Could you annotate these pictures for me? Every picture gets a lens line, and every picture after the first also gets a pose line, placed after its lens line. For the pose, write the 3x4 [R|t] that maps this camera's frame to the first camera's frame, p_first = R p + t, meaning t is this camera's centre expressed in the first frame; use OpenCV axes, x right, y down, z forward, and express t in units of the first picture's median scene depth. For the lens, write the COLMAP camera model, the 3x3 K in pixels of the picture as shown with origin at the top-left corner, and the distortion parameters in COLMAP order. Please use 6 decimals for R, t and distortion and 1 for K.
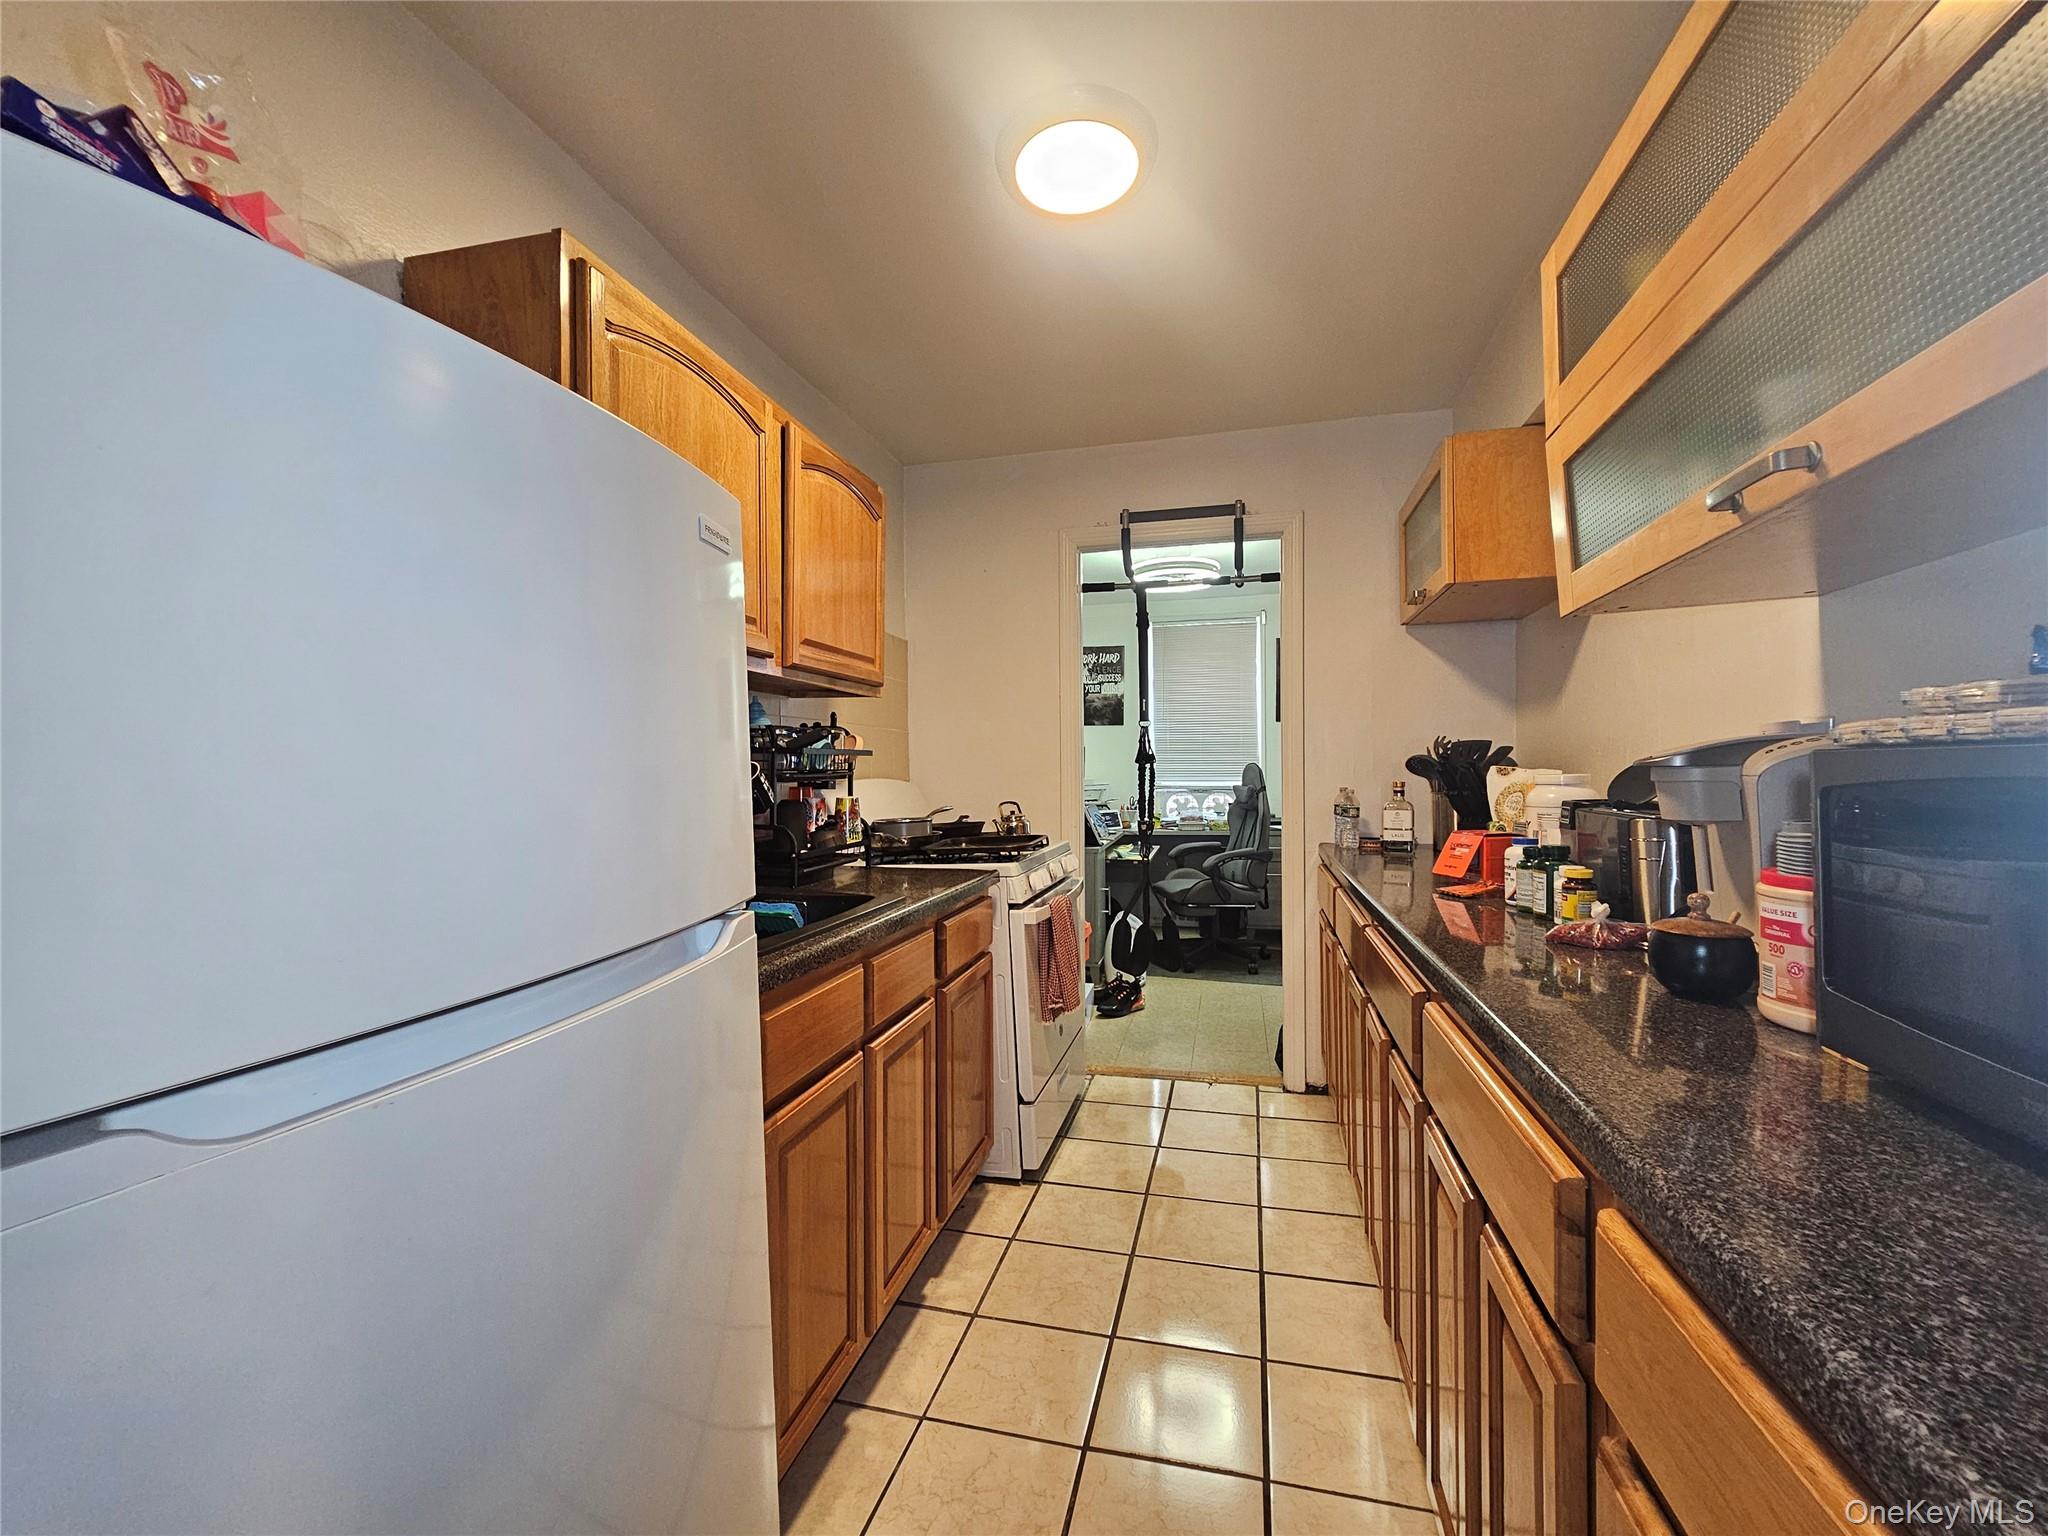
lens RADIAL K [[837.1, 0, 1031.5], [0, 837.1, 768.1], [0, 0, 1]] dist [-0.002304, -0.000659]
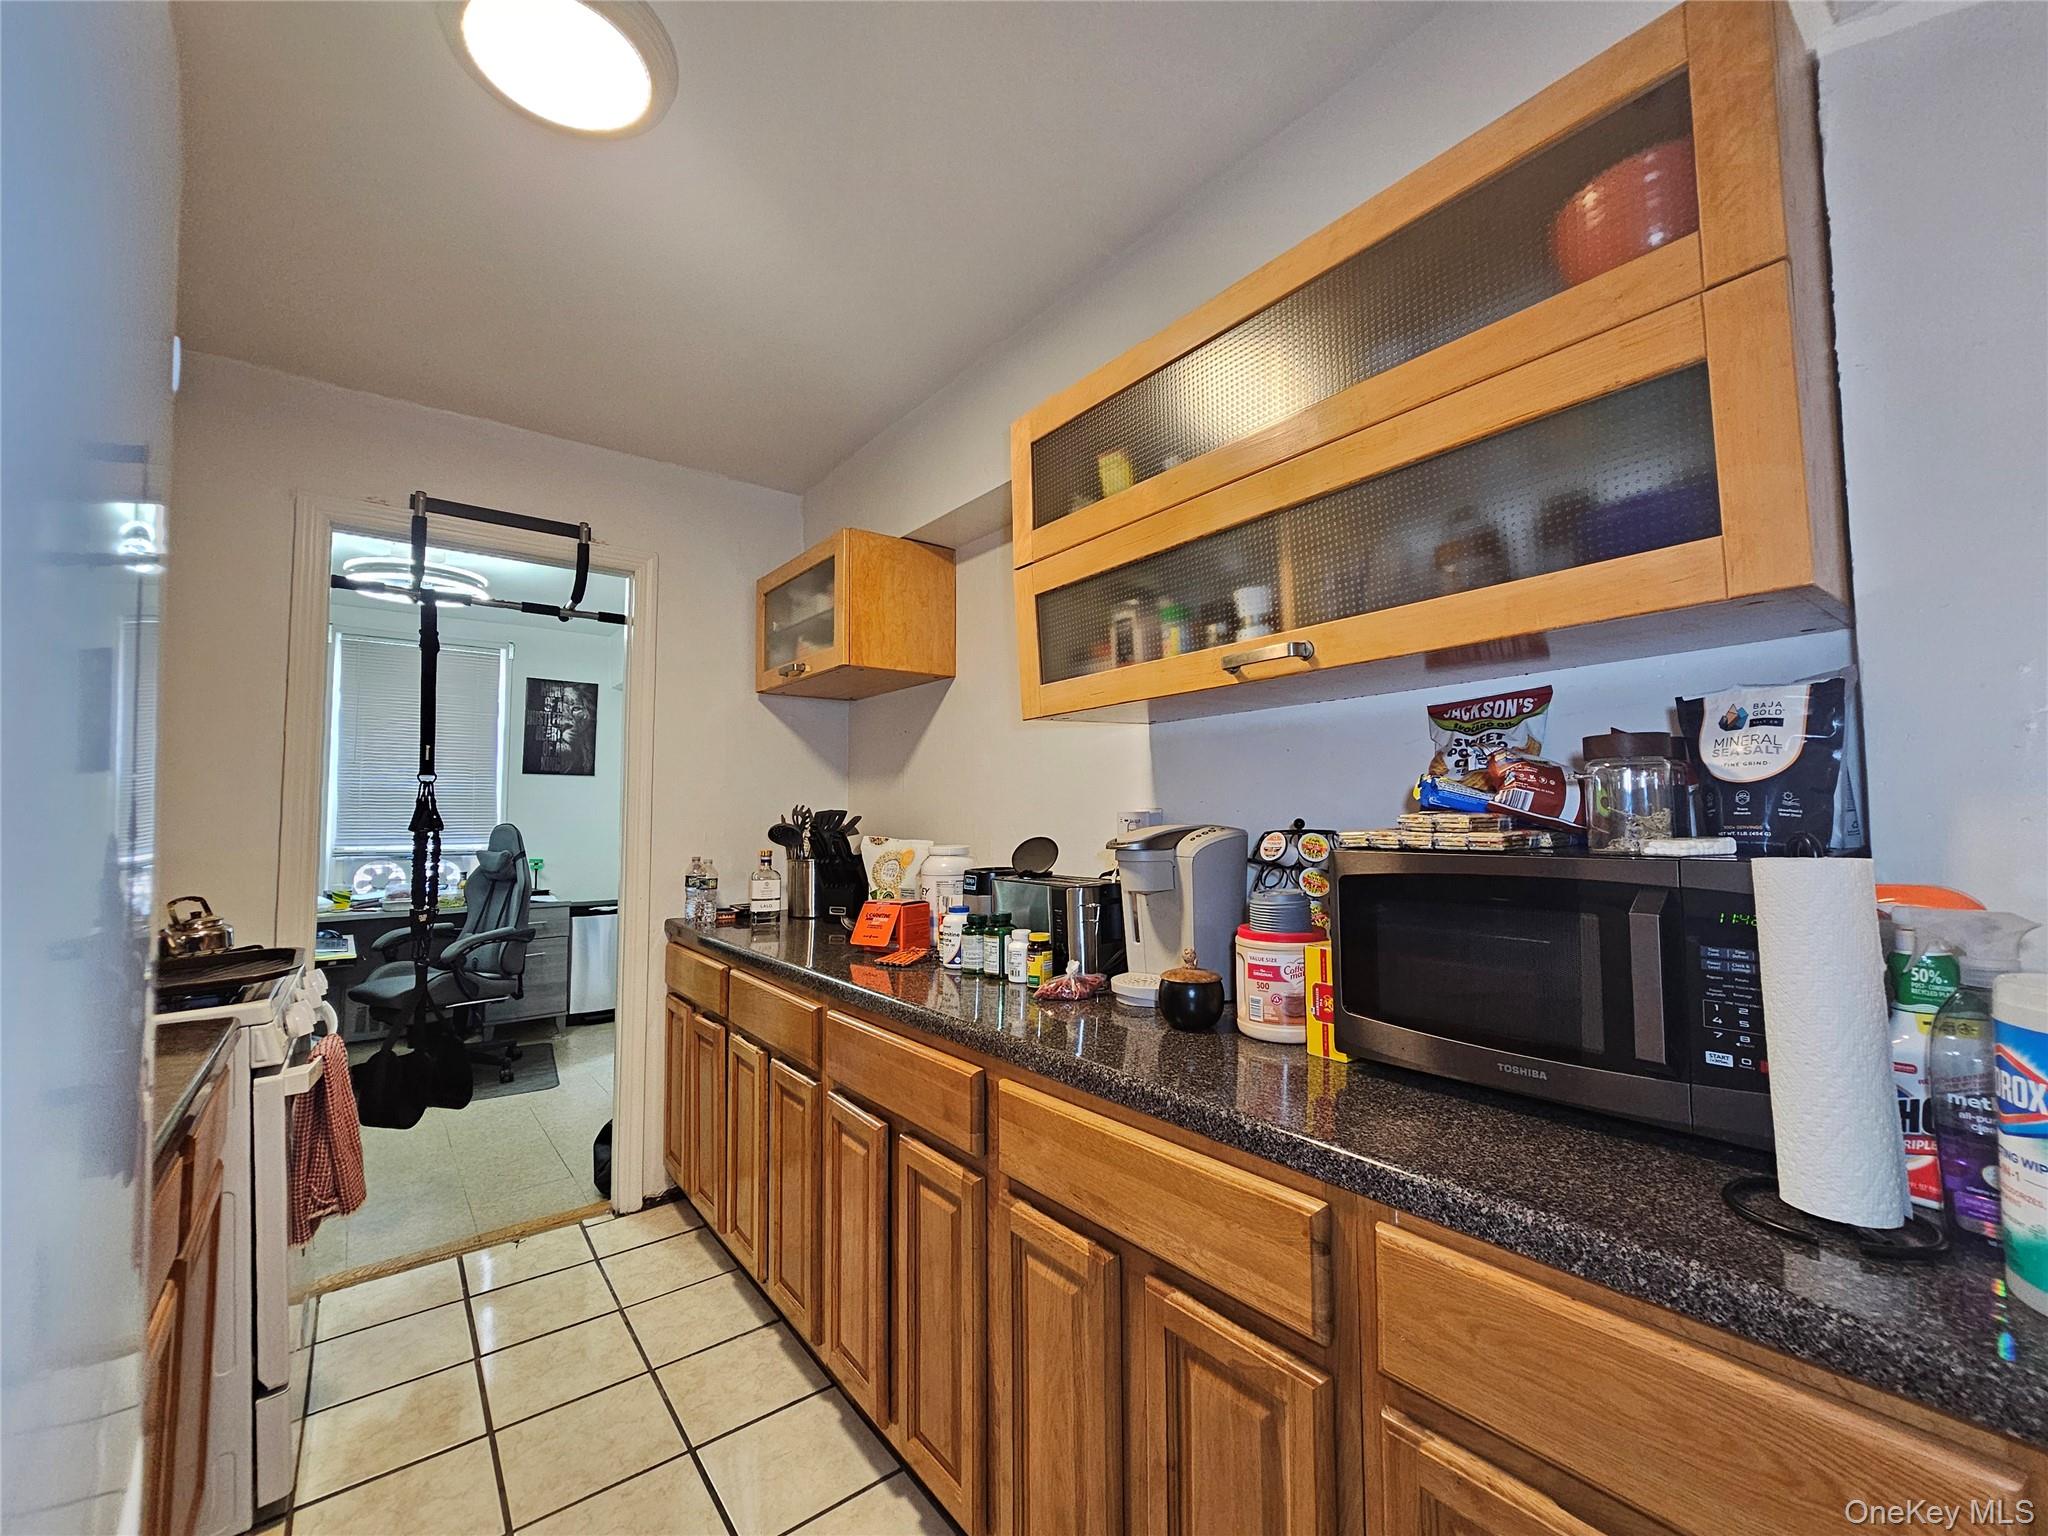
lens RADIAL K [[838.7, 0, 1033.6], [0, 838.7, 765.3], [0, 0, 1]] dist [-0.003052, 0.000147]
pose [[0.607821, 0.053235, 0.792288, -0.149278], [-0.002210, 0.997860, -0.065352, -0.019143], [-0.794071, 0.037971, 0.606637, 0.133106]]
